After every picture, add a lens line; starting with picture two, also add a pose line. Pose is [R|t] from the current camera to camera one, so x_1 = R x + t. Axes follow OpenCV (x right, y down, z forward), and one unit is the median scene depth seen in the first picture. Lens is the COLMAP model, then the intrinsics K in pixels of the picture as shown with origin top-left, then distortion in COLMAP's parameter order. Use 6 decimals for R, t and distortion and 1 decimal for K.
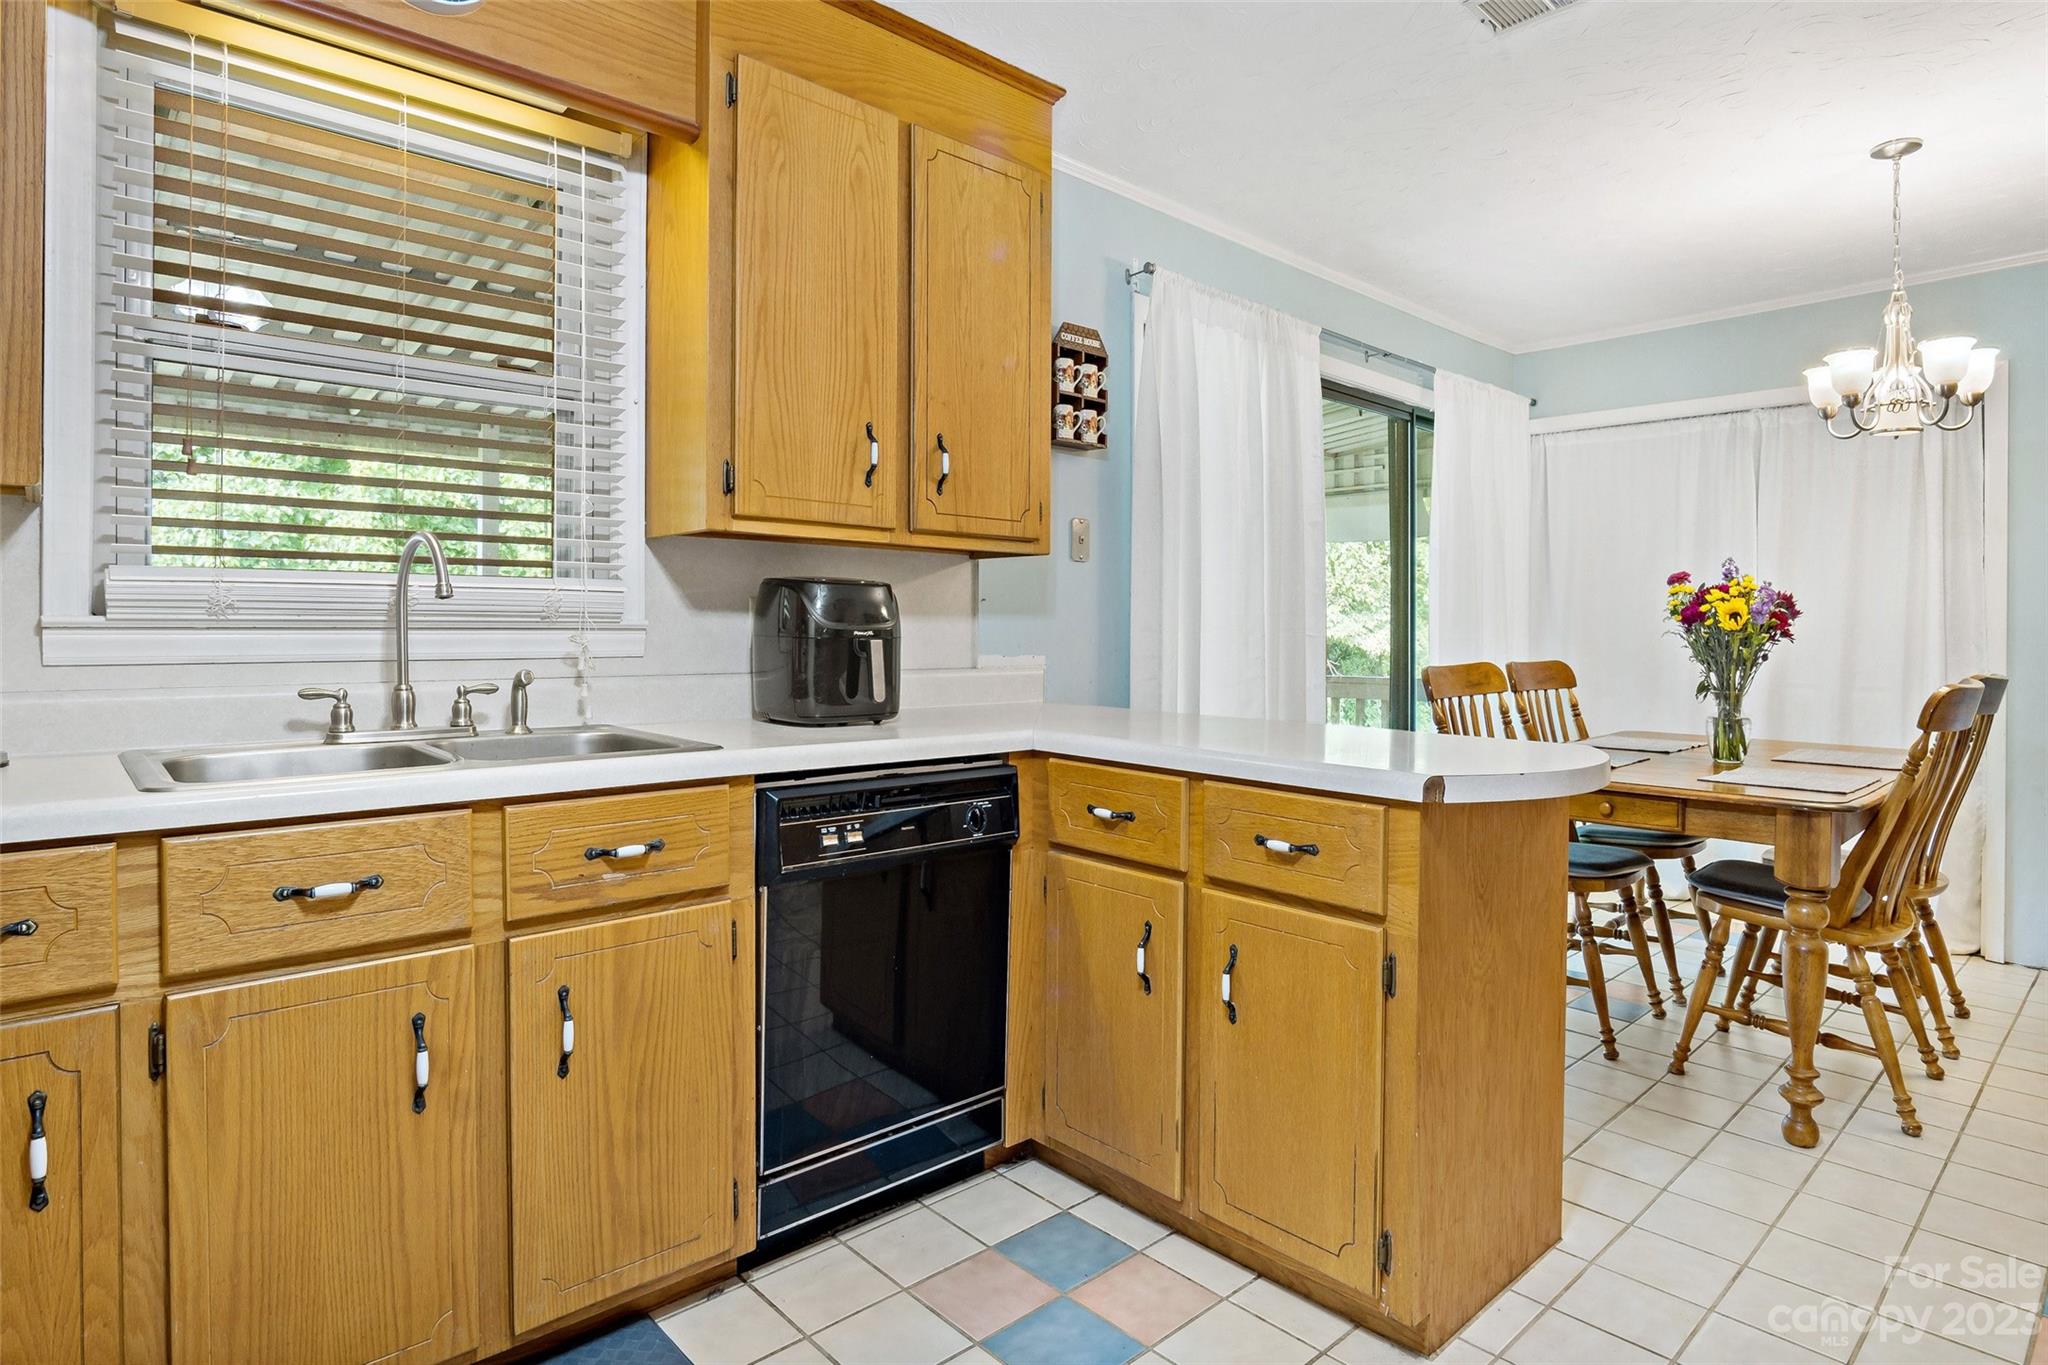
lens RADIAL K [[1126.5, 0, 872.2], [0, 1126.5, 635.8], [0, 0, 1]] dist [-0.001388, 0.001069]
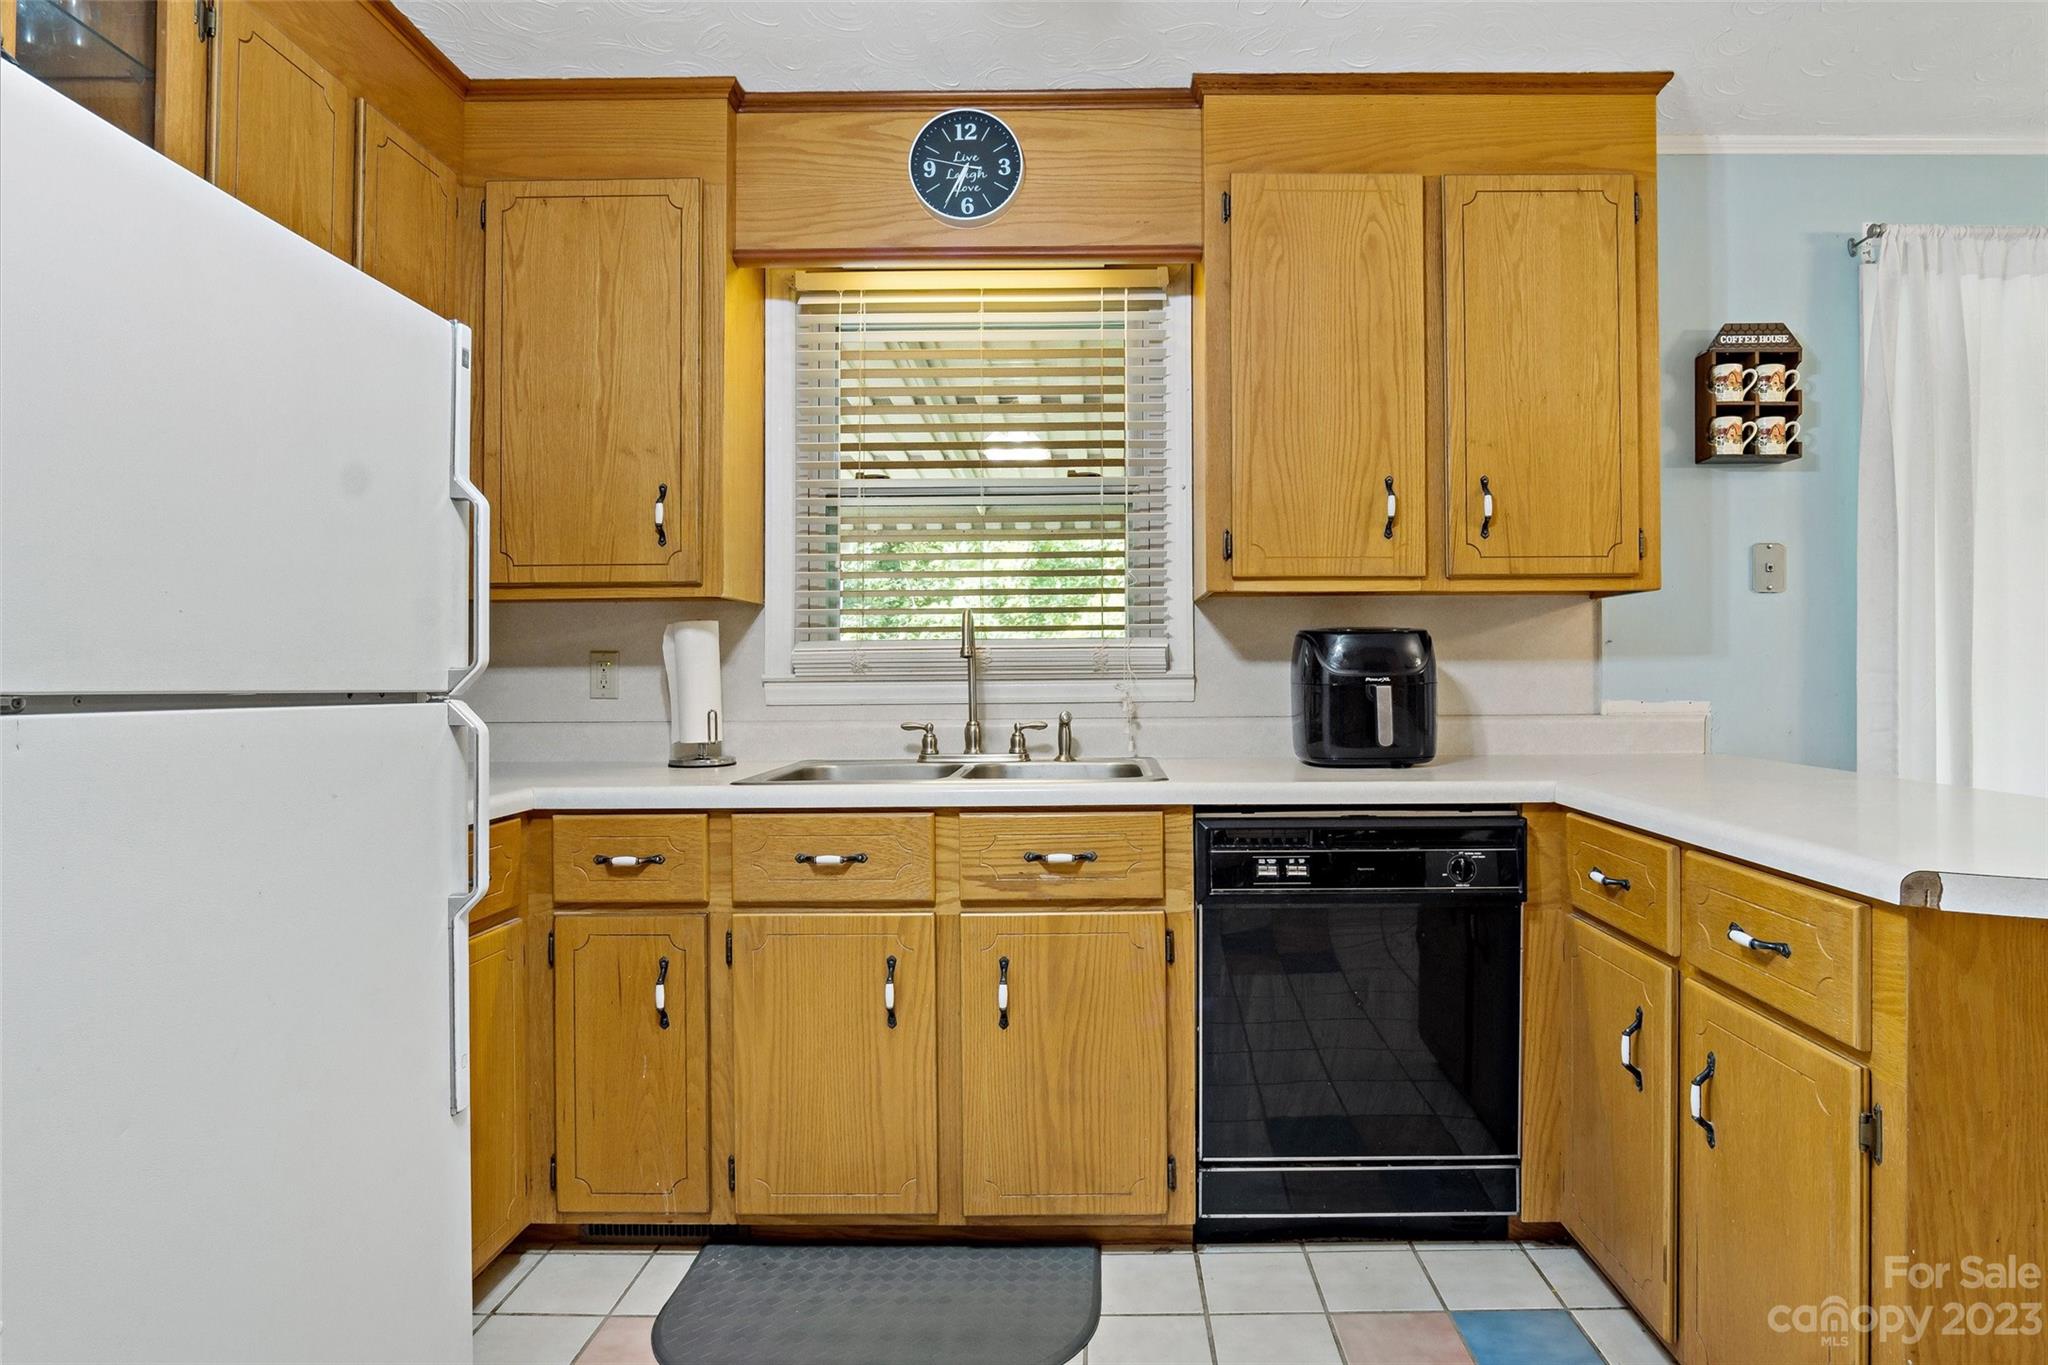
lens RADIAL K [[958.4, 0, 1017.3], [0, 958.4, 669.2], [0, 0, 1]] dist [0.002014, 0.002317]
pose [[0.785344, -0.015737, -0.618860, 0.315122], [0.007684, 0.999848, -0.015675, -0.000451], [0.619012, 0.007555, 0.785345, 0.108958]]
